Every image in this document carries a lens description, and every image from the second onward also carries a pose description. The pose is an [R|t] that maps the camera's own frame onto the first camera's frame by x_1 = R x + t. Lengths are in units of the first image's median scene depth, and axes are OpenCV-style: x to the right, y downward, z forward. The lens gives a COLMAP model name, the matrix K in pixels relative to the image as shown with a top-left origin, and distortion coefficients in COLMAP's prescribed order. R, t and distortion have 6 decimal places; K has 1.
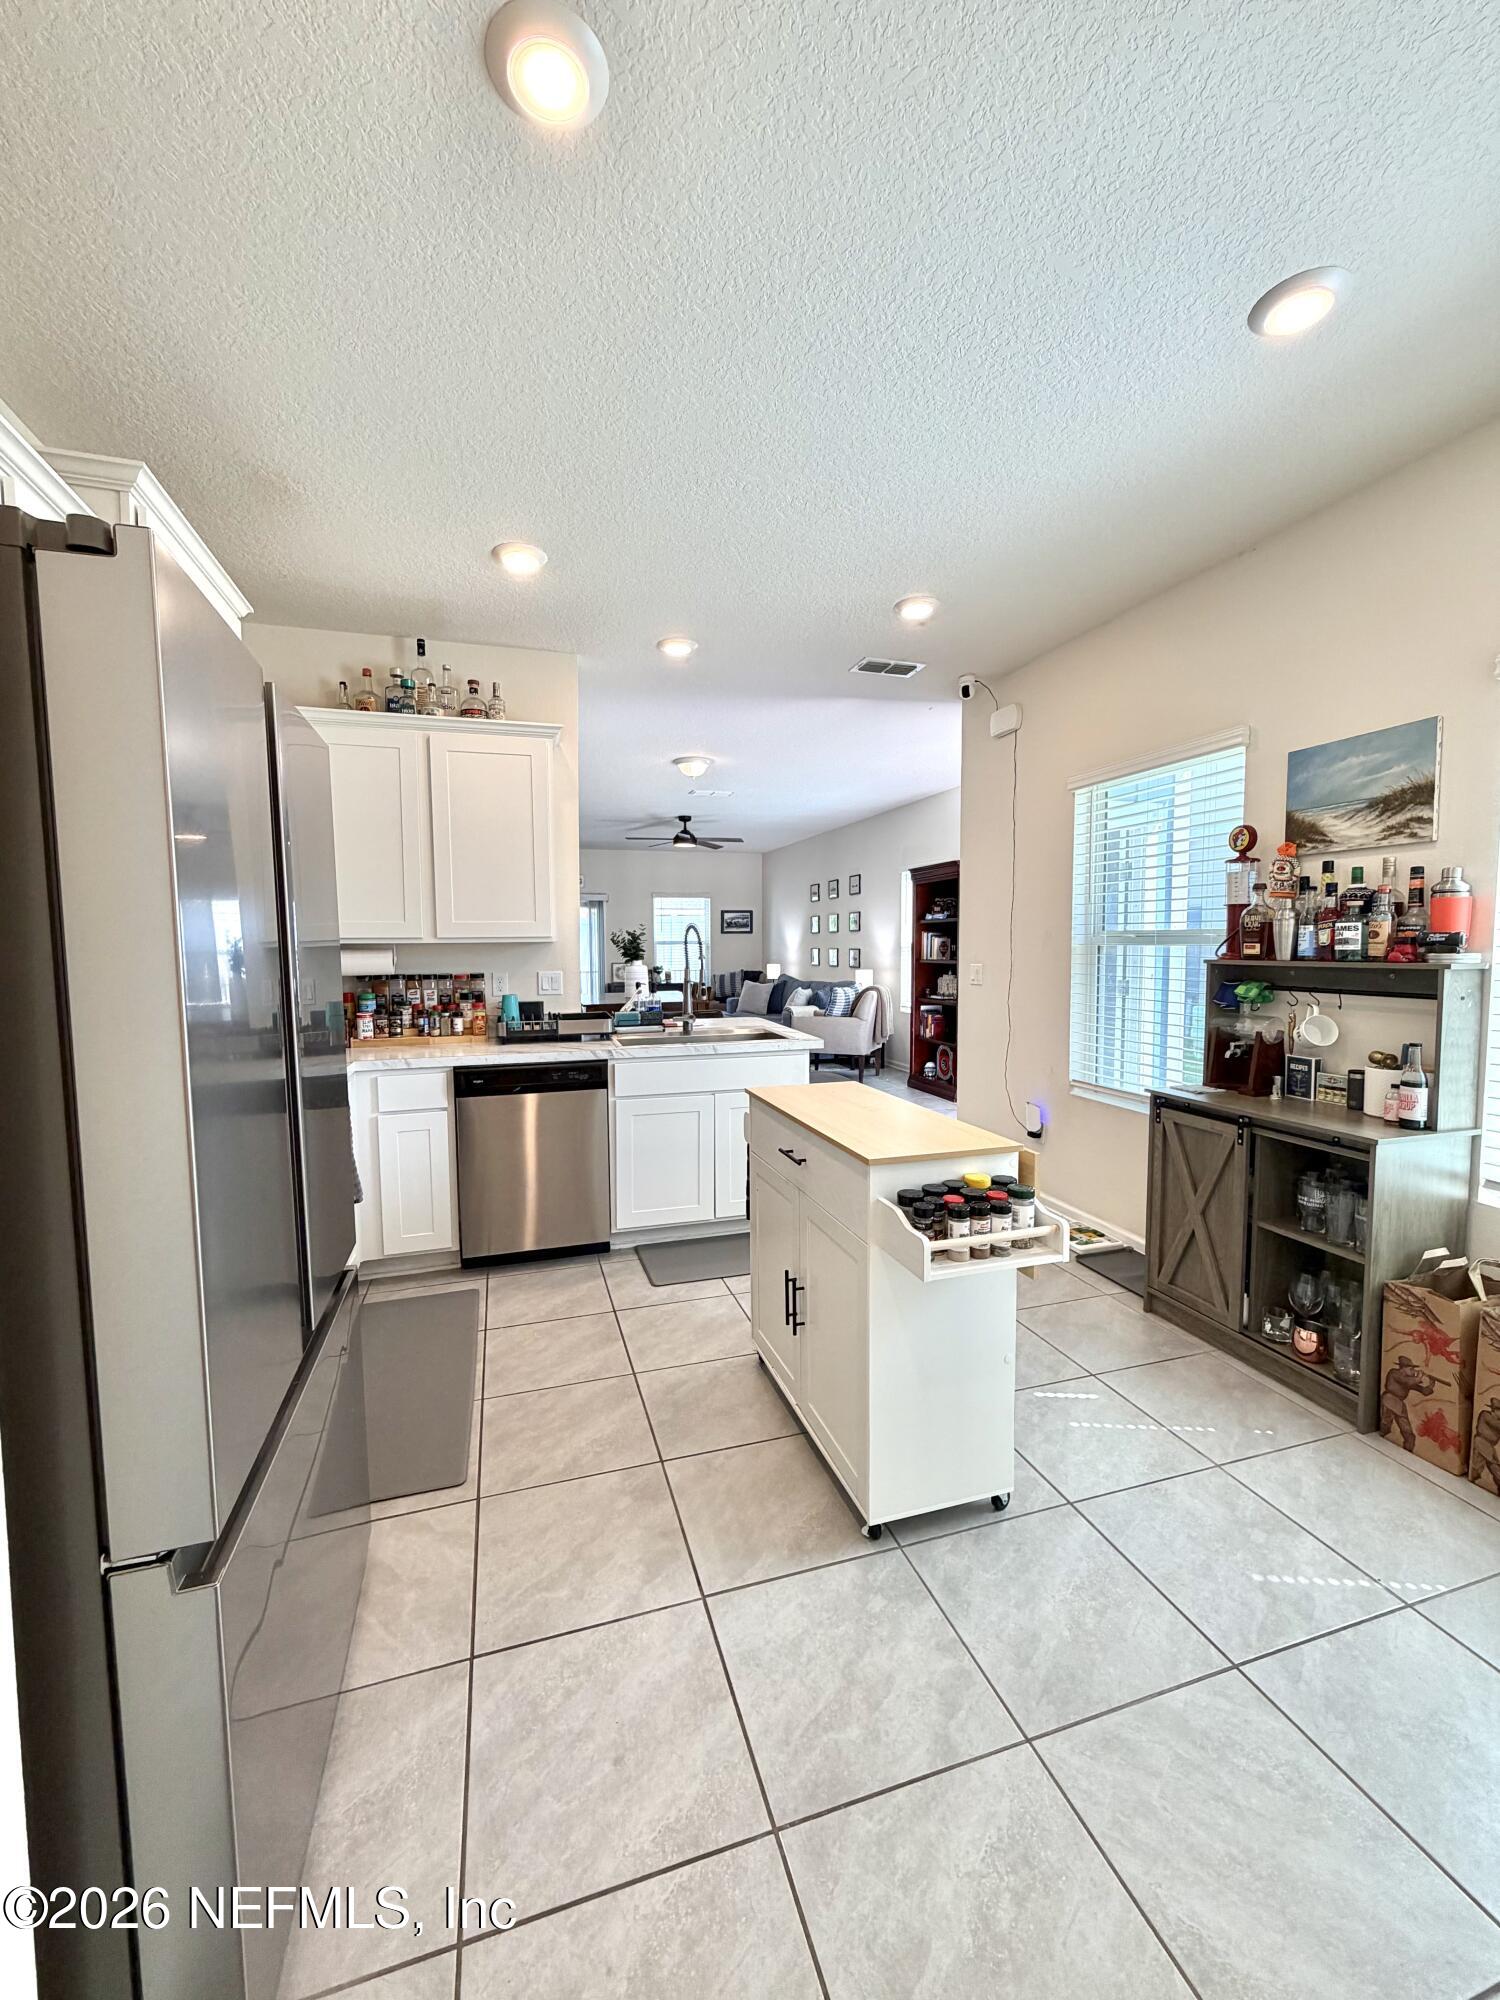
lens RADIAL K [[797.3, 0, 745.4], [0, 797.3, 993.7], [0, 0, 1]] dist [0.000776, 0.000184]
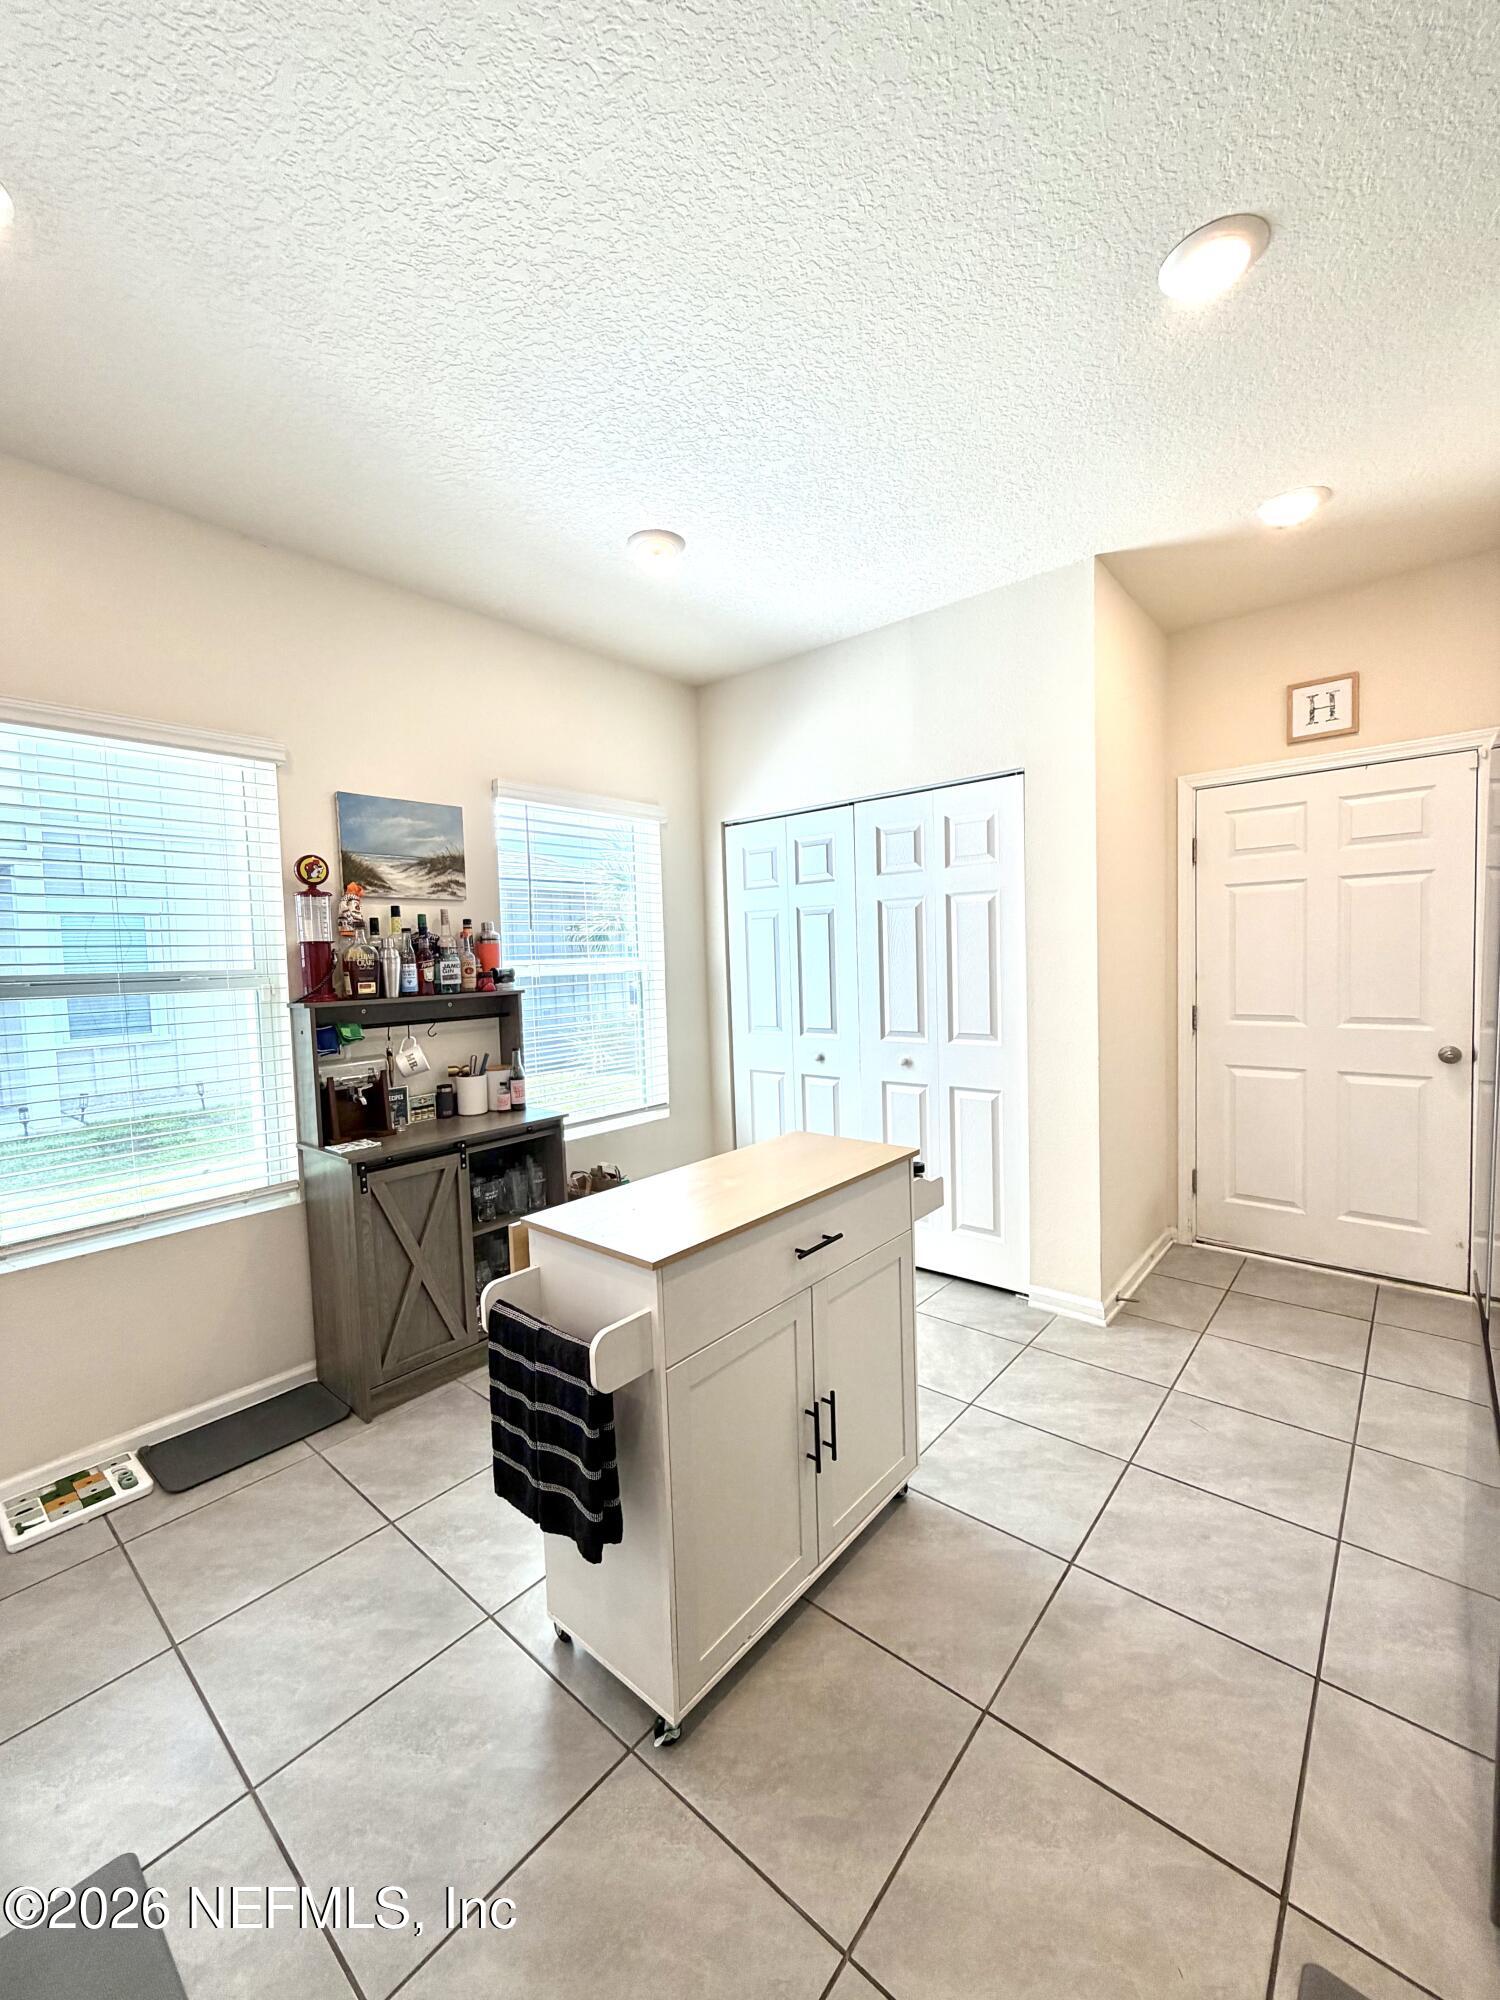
lens RADIAL K [[797.3, 0, 747.2], [0, 797.3, 994.8], [0, 0, 1]] dist [0.000776, 0.000184]
pose [[-0.534304, -0.019739, 0.845062, -0.384132], [0.087559, 0.993057, 0.078557, -0.073564], [-0.840745, 0.115966, -0.528866, 0.989152]]
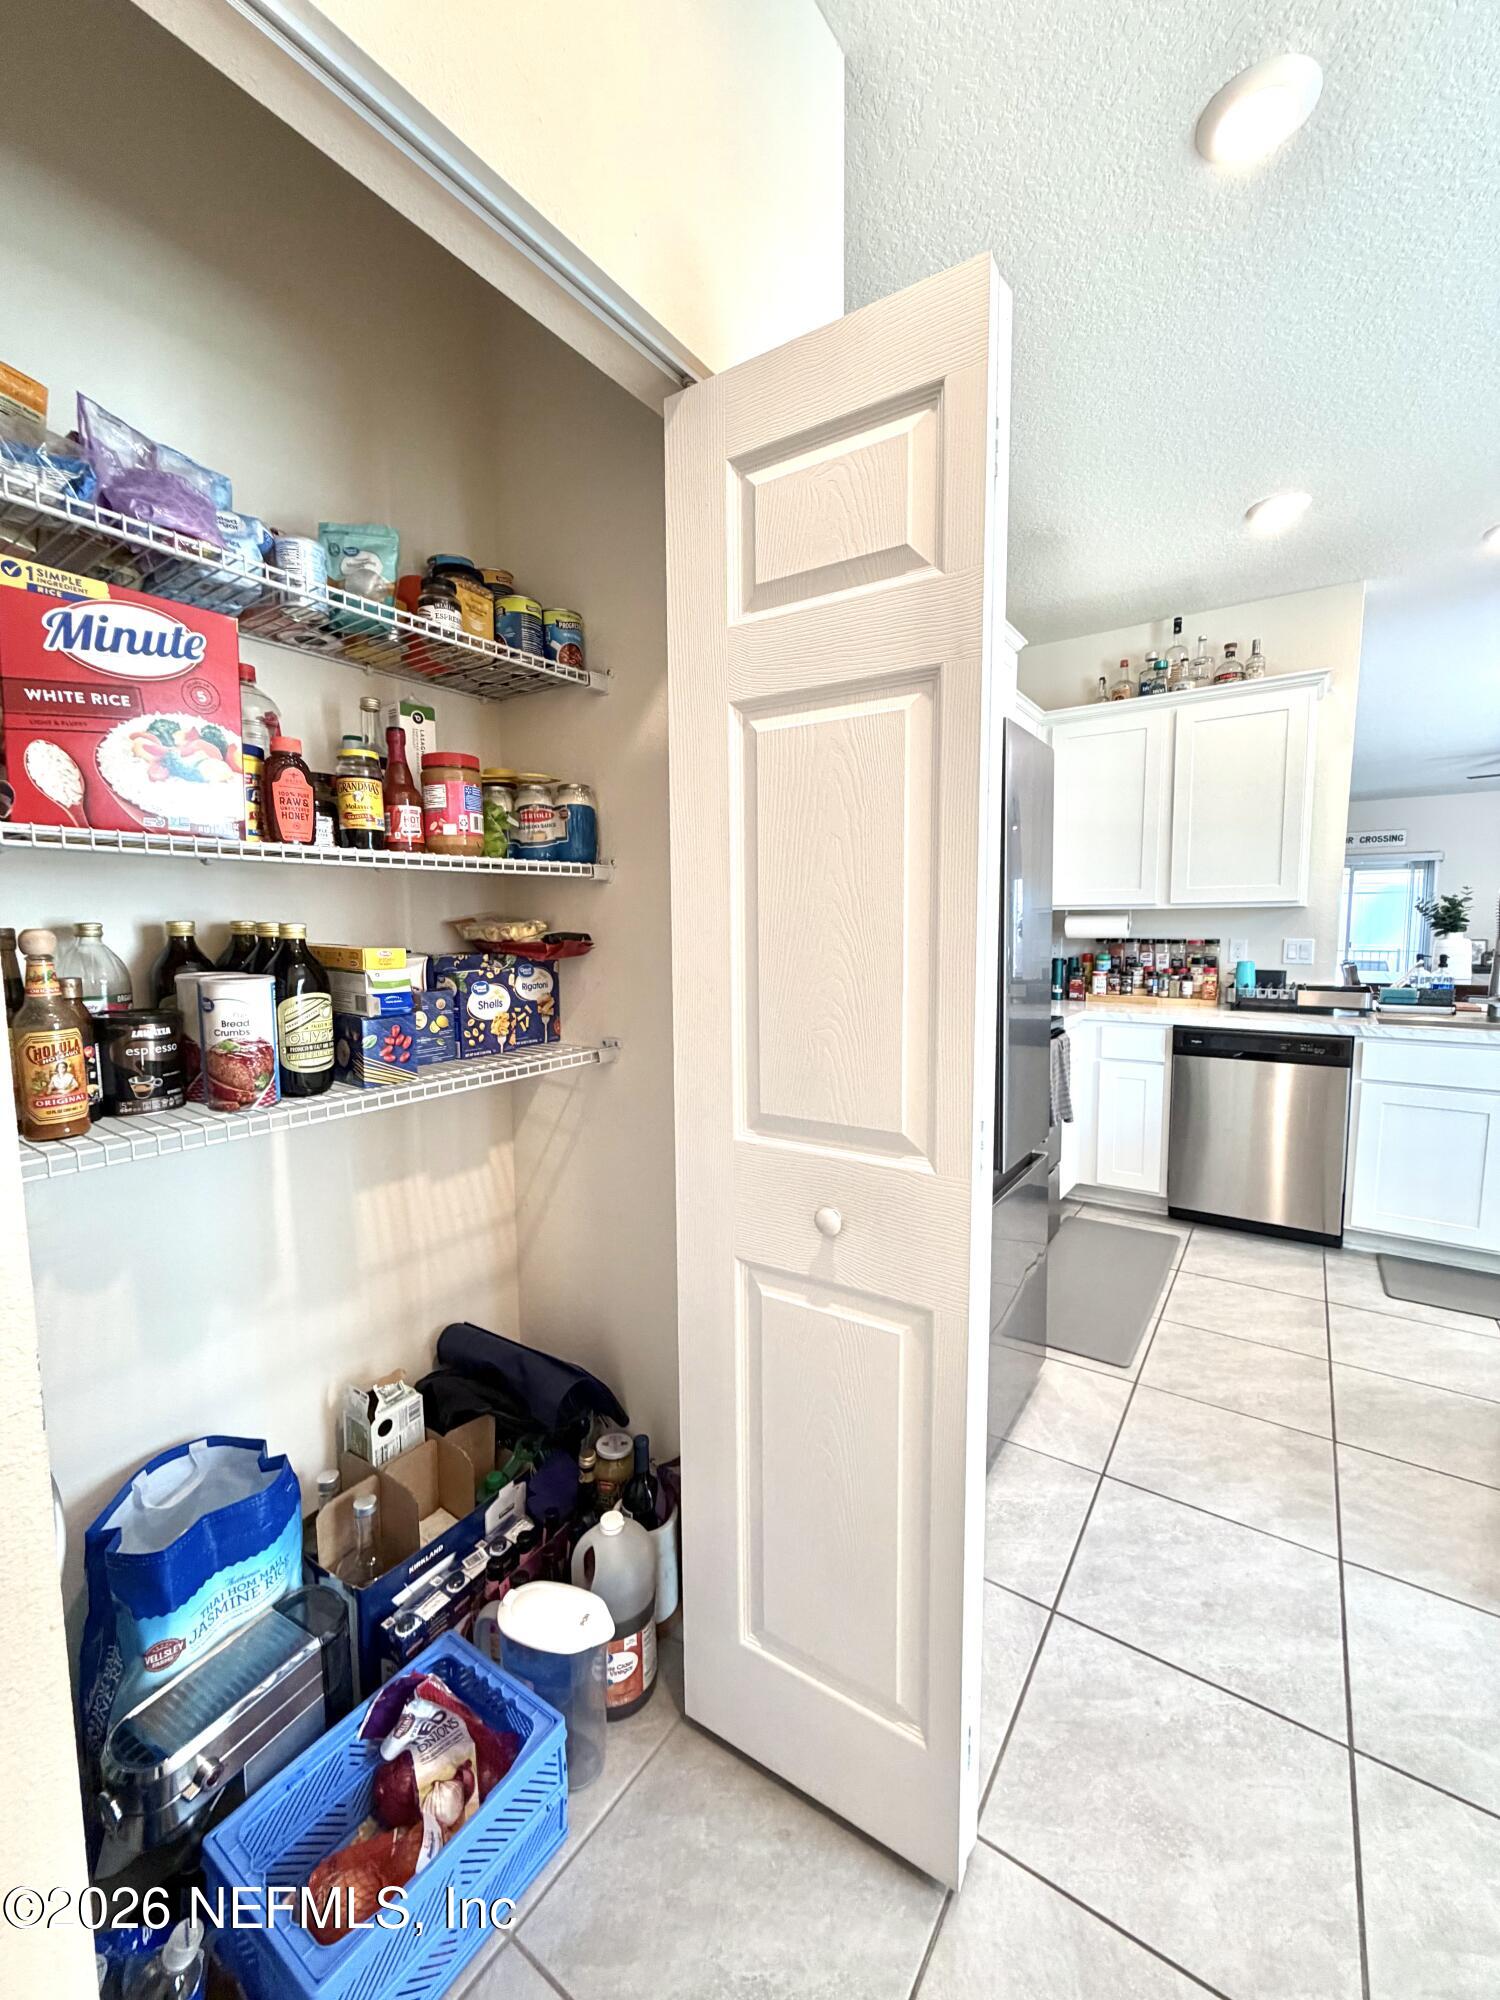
lens RADIAL K [[797.3, 0, 748.1], [0, 797.3, 998.5], [0, 0, 1]] dist [0.000776, 0.000184]
pose [[0.617845, 0.078037, -0.782418, 0.114131], [-0.047940, 0.996950, 0.061578, 0.018561], [0.784837, -0.000537, 0.619702, -0.103060]]
